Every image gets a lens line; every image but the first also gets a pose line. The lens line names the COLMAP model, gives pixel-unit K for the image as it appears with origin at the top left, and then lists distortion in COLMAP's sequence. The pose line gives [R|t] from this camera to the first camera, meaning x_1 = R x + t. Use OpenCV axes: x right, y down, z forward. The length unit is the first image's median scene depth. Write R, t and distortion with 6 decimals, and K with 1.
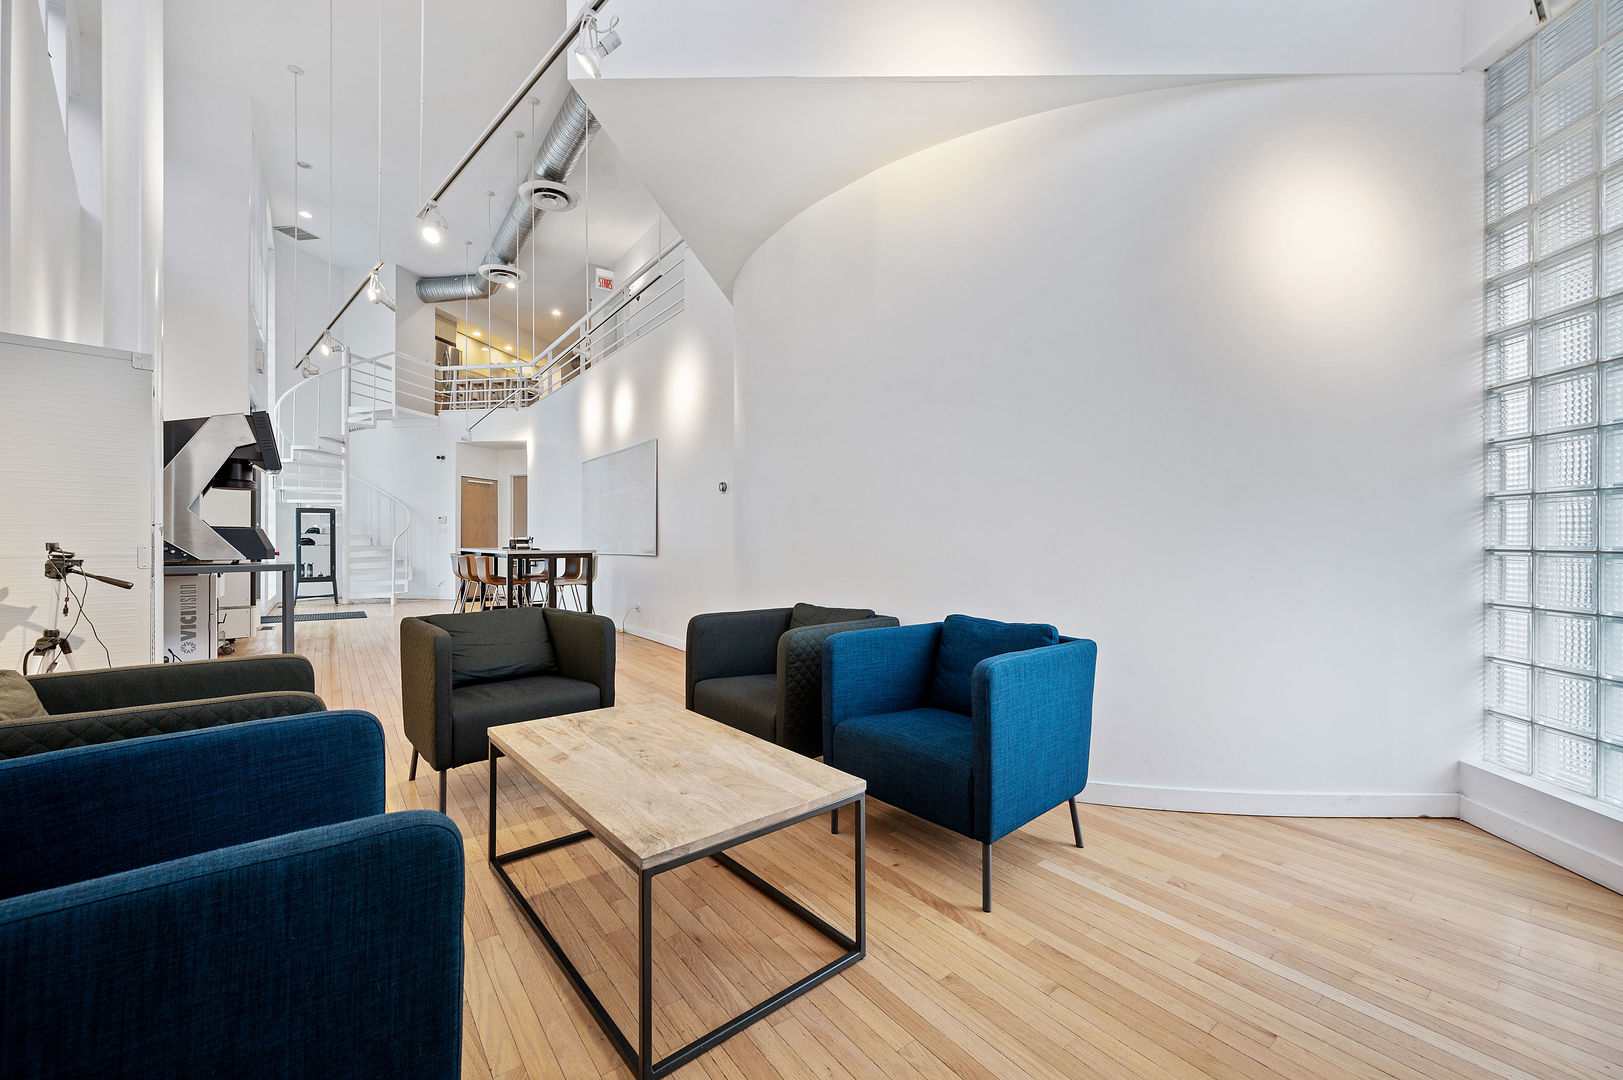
lens RADIAL K [[628.1, 0, 811.5], [0, 628.1, 540.0], [0, 0, 1]] dist [0.017281, 0.000093]
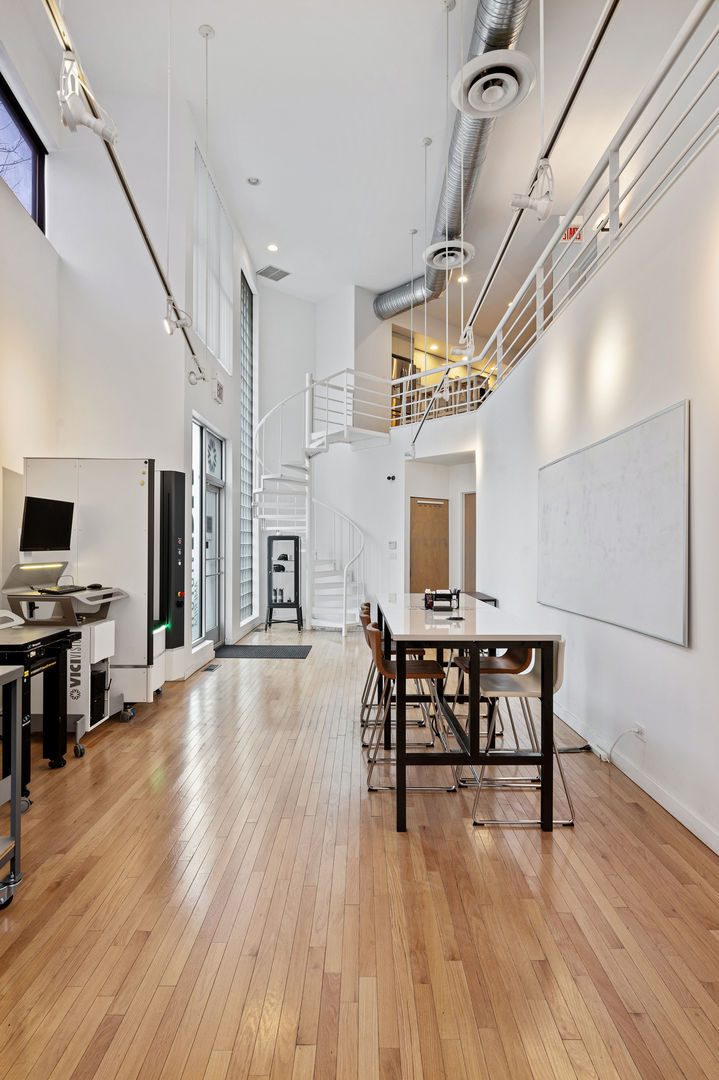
lens RADIAL K [[545.8, 0, 359.5], [0, 545.8, 540.0], [0, 0, 1]] dist [-0.025930, 0.000528]
pose [[0.780638, 0.000021, -0.624984, -0.132317], [-0.005770, 0.999958, -0.007174, -0.035870], [0.624957, 0.009206, 0.780605, 0.375889]]
